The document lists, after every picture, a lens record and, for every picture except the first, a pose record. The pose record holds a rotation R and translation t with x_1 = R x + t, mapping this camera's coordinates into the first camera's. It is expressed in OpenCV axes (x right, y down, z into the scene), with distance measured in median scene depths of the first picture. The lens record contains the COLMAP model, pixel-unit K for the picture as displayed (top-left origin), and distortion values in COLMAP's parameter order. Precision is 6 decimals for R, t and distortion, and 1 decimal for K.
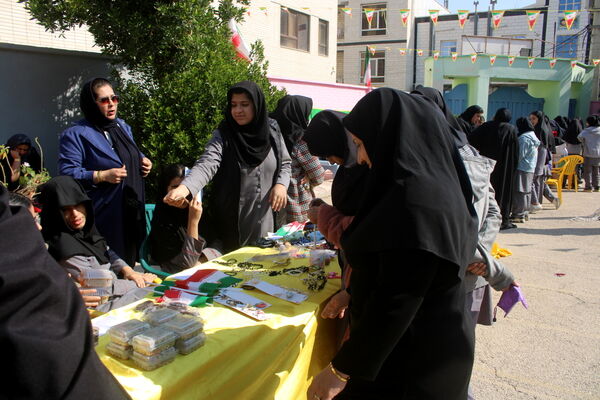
lens RADIAL K [[498.5, 0, 300.0], [0, 498.5, 200.0], [0, 0, 1]] dist [-0.160486, 0.167995]
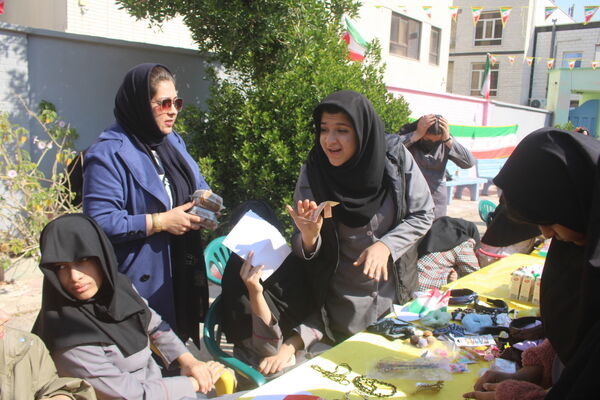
lens RADIAL K [[498.5, 0, 300.0], [0, 498.5, 200.0], [0, 0, 1]] dist [-0.160486, 0.167995]
pose [[0.979771, 0.067749, -0.188303, -0.035412], [-0.071149, 0.997401, -0.011348, -0.028908], [0.187045, 0.024516, 0.982045, 0.155635]]
